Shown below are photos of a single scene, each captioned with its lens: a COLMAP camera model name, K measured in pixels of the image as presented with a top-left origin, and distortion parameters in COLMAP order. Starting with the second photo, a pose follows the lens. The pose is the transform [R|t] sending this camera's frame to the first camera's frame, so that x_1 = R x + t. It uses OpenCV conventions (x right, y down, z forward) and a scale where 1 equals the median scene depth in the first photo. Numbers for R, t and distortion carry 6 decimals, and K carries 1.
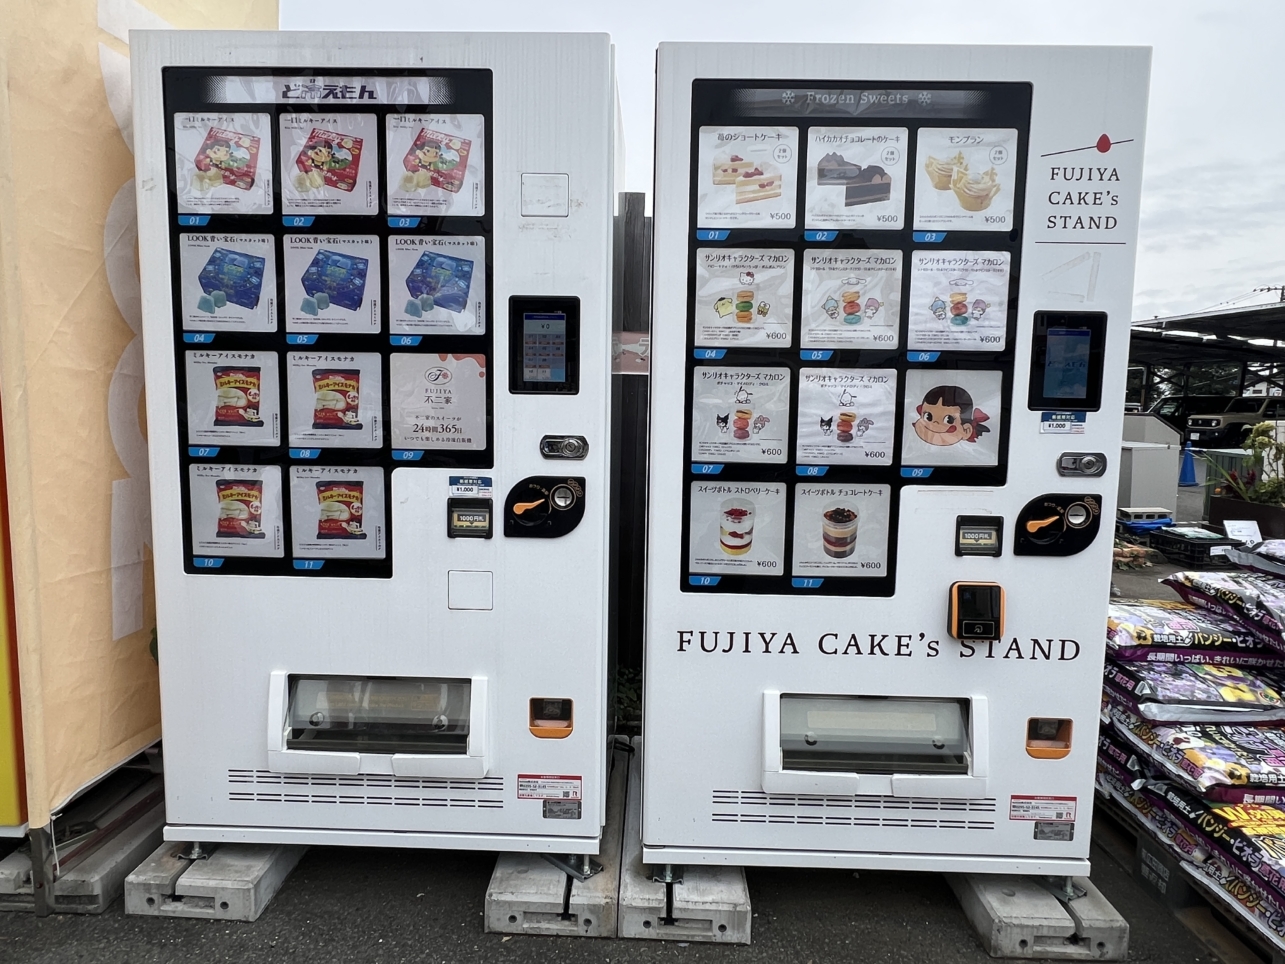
lens RADIAL K [[1091.5, 0, 642.3], [0, 1091.5, 479.3], [0, 0, 1]] dist [-0.007305, 0.003829]
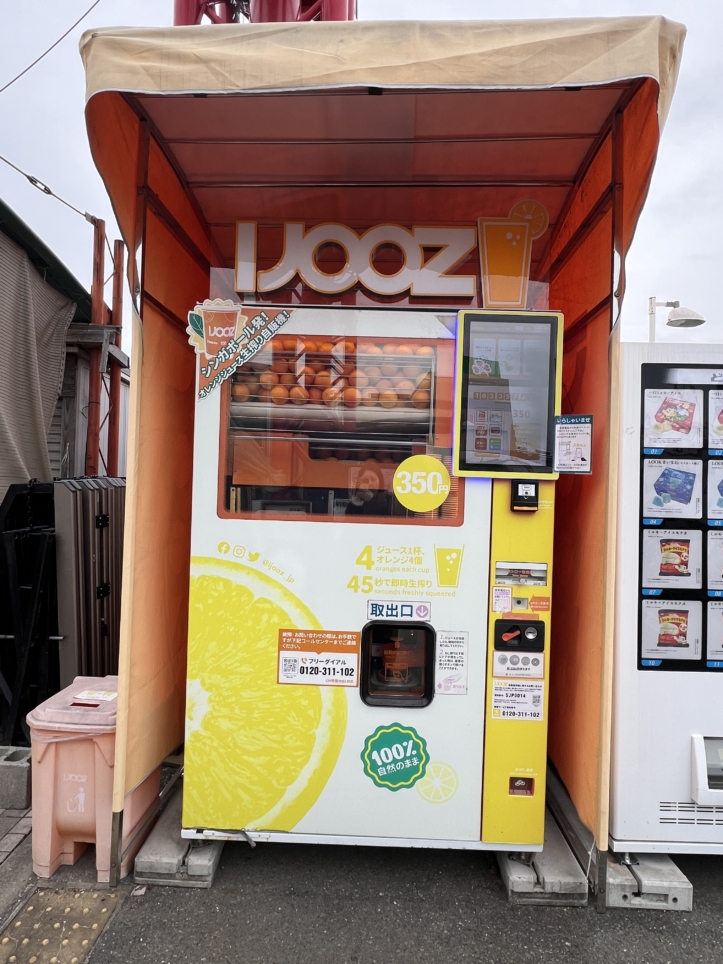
lens RADIAL K [[640.3, 0, 361.2], [0, 640.3, 484.7], [0, 0, 1]] dist [-0.002352, -0.003181]
pose [[0.999947, 0.006416, 0.008026, -0.824459], [-0.004996, 0.986133, -0.165880, -0.022357], [-0.008979, 0.165831, 0.986113, 0.048460]]
